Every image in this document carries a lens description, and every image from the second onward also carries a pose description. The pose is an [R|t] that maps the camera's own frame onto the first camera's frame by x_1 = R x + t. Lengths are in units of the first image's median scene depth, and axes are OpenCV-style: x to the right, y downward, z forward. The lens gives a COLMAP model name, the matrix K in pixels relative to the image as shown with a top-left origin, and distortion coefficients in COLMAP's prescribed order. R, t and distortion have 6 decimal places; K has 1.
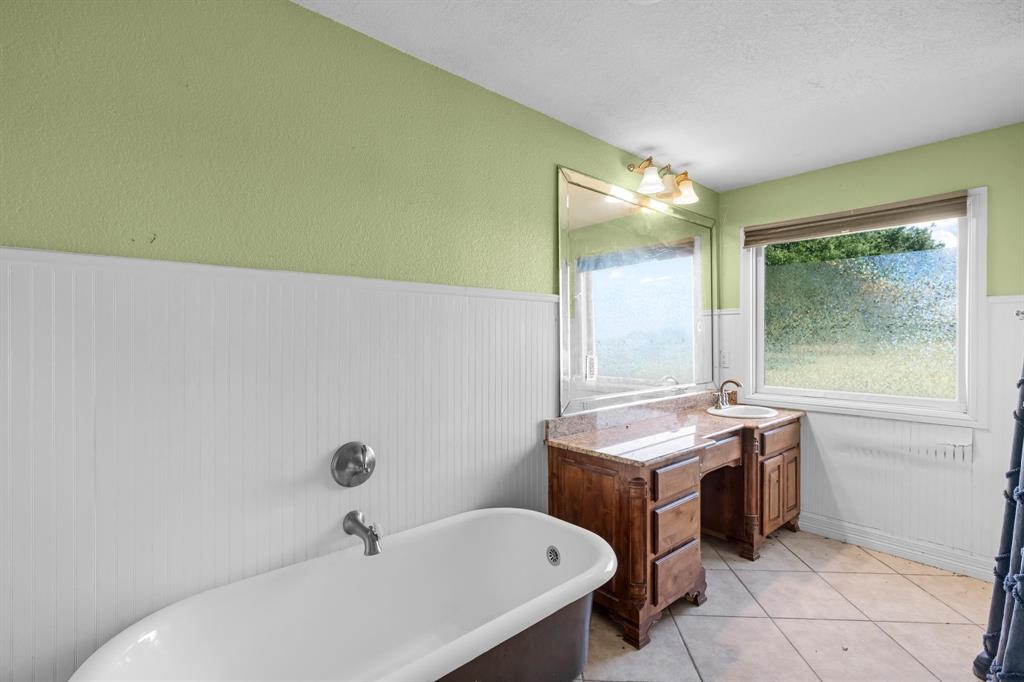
lens RADIAL K [[468.1, 0, 512.0], [0, 468.1, 341.0], [0, 0, 1]] dist [-0.019504, 0.008619]
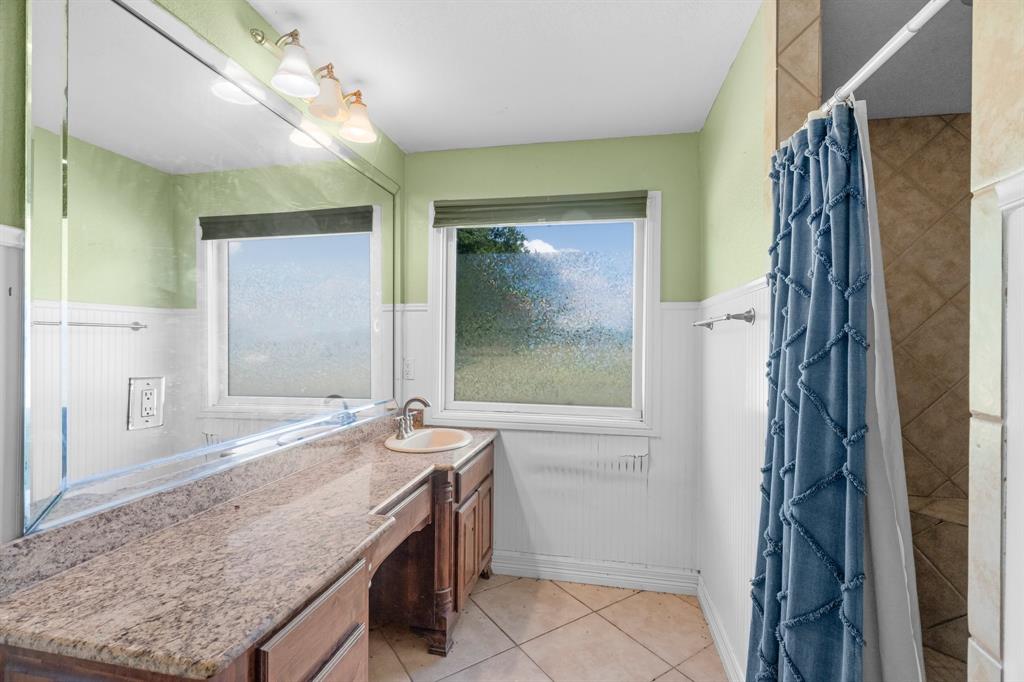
lens RADIAL K [[455.4, 0, 516.5], [0, 455.4, 339.7], [0, 0, 1]] dist [-0.015559, 0.008026]
pose [[0.787989, 0.012511, 0.615563, 0.169492], [-0.008898, 0.999921, -0.008933, -0.004483], [-0.615625, 0.001562, 0.788037, 0.380152]]
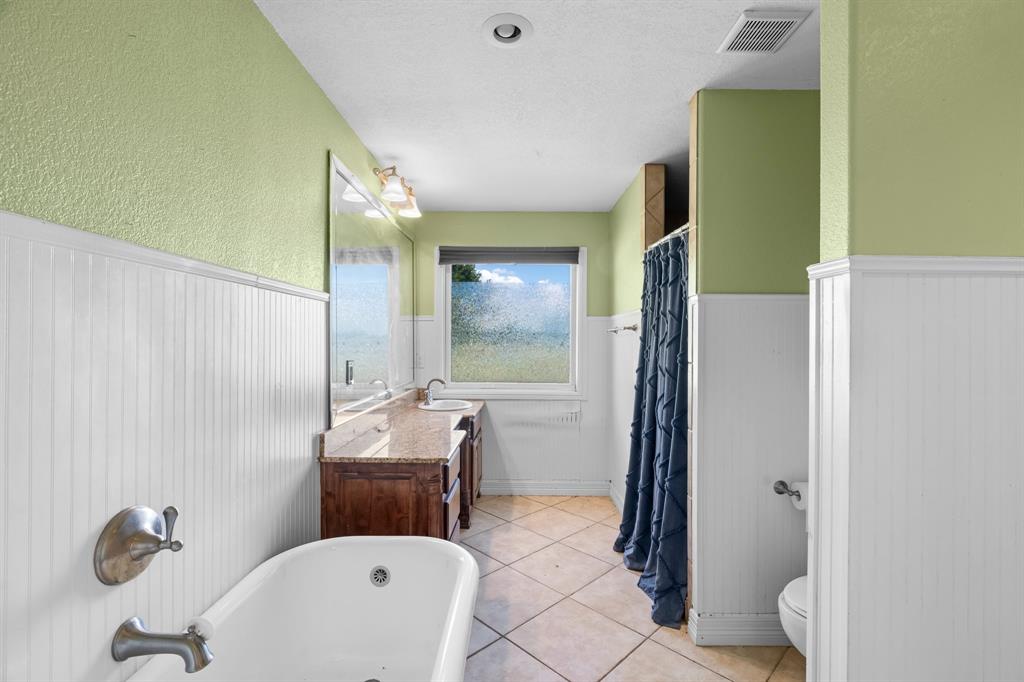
lens RADIAL K [[455.4, 0, 516.5], [0, 455.4, 339.7], [0, 0, 1]] dist [-0.015559, 0.008026]
pose [[0.662609, 0.008020, 0.748923, -0.272296], [-0.002926, 0.999963, -0.008120, -0.002922], [-0.748960, 0.003189, 0.662608, 0.129797]]
